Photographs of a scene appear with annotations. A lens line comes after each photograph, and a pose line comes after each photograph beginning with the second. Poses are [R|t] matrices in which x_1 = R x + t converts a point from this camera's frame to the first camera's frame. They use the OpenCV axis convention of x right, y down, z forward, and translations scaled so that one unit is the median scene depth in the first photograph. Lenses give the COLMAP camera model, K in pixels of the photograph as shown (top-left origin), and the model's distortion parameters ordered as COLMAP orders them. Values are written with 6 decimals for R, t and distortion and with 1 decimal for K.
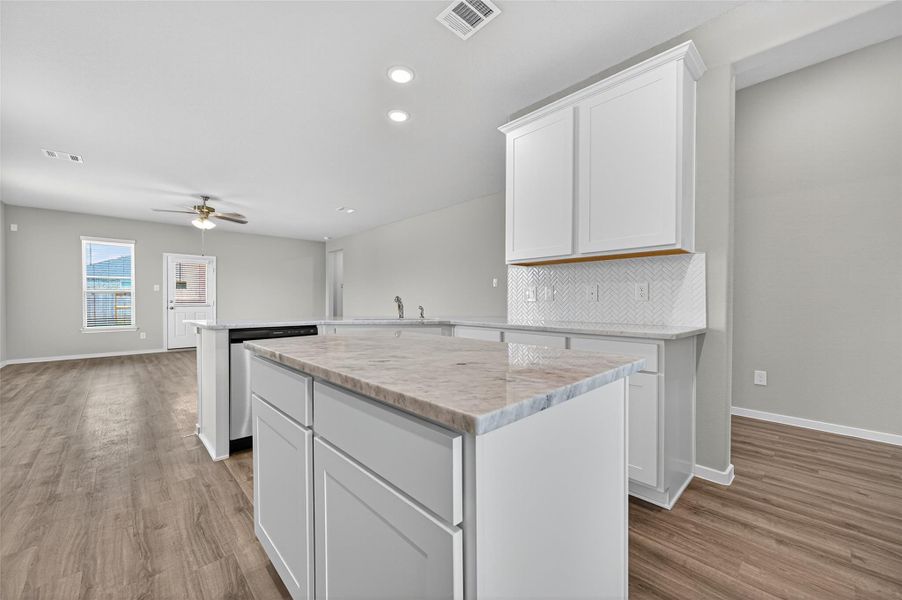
lens RADIAL K [[350.3, 0, 452.3], [0, 350.3, 295.5], [0, 0, 1]] dist [0.002073, -0.000105]
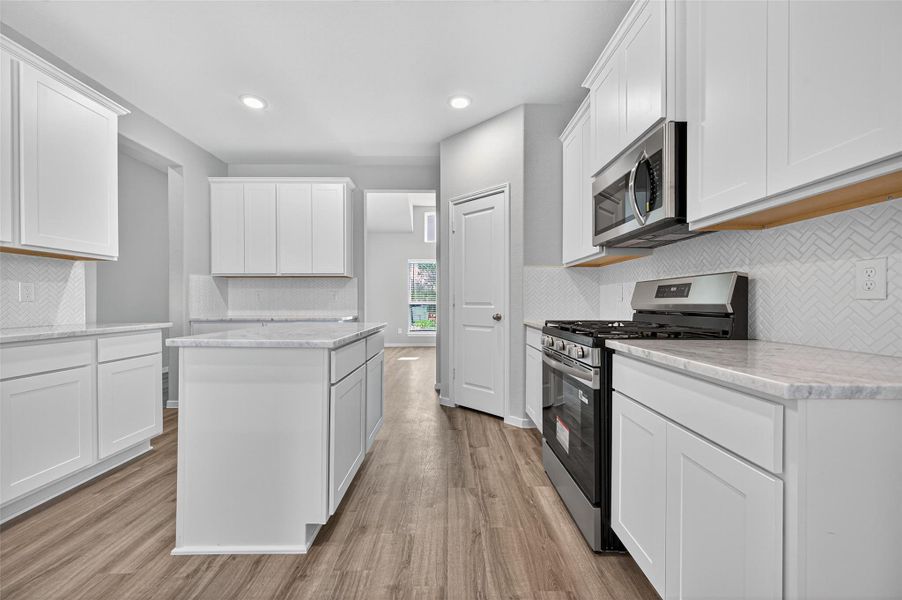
lens RADIAL K [[350.3, 0, 451.5], [0, 350.3, 305.8], [0, 0, 1]] dist [0.002073, -0.000105]
pose [[-0.729940, -0.006731, 0.683478, -0.389609], [-0.010917, 0.999939, -0.001811, 0.006558], [-0.683424, -0.008783, -0.729969, 0.374385]]
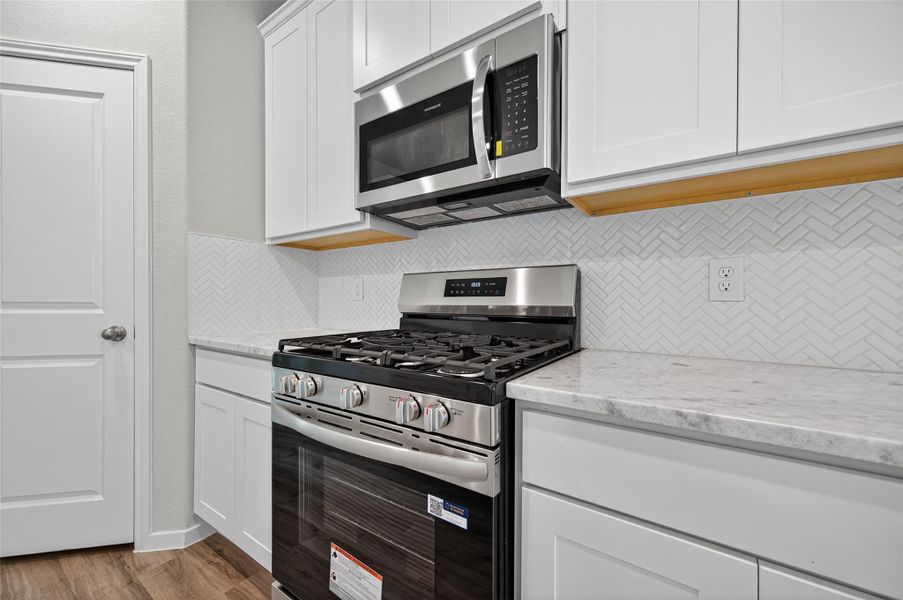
lens RADIAL K [[350.6, 0, 451.2], [0, 350.6, 303.9], [0, 0, 1]] dist [0.002073, -0.000105]
pose [[-0.977762, -0.002177, -0.209708, -0.251194], [-0.000067, 0.999949, -0.010069, 0.003517], [0.209719, -0.009832, -0.977712, 0.224275]]
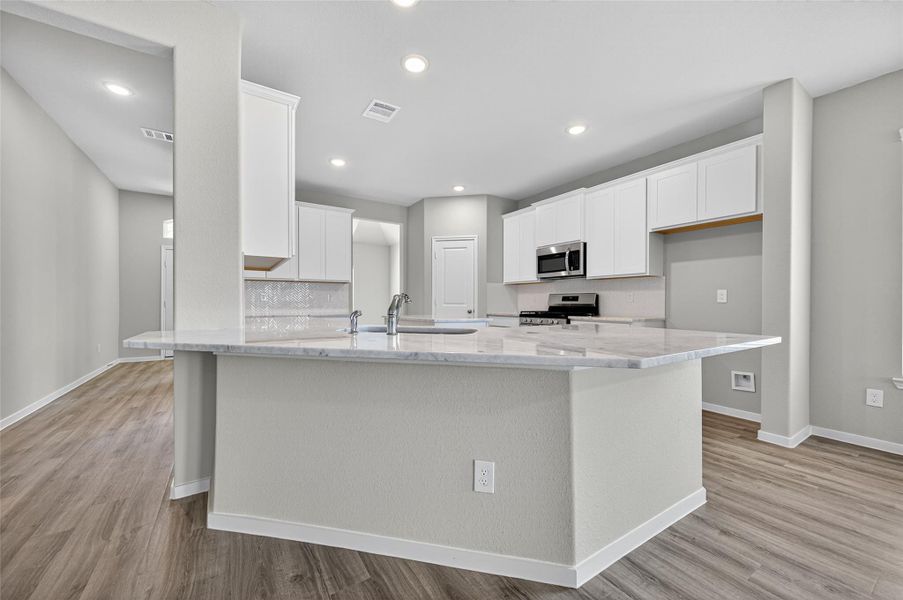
lens RADIAL K [[350.6, 0, 449.6], [0, 350.6, 304.7], [0, 0, 1]] dist [0.002073, -0.000105]
pose [[-0.980738, -0.003872, 0.195287, -0.196449], [-0.006029, 0.999927, -0.010450, 0.014797], [-0.195233, -0.011426, -0.980690, 0.878216]]
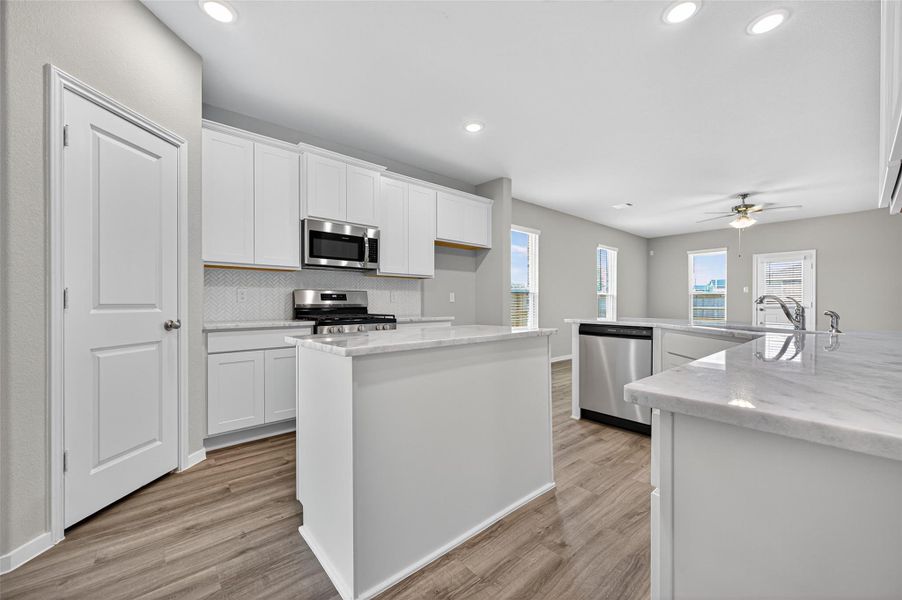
lens RADIAL K [[350.3, 0, 452.4], [0, 350.3, 303.6], [0, 0, 1]] dist [0.002073, -0.000105]
pose [[-0.049642, 0.003040, -0.998762, 0.302173], [0.016272, 0.999865, 0.002235, 0.003653], [0.998635, -0.016141, -0.049685, 0.239574]]
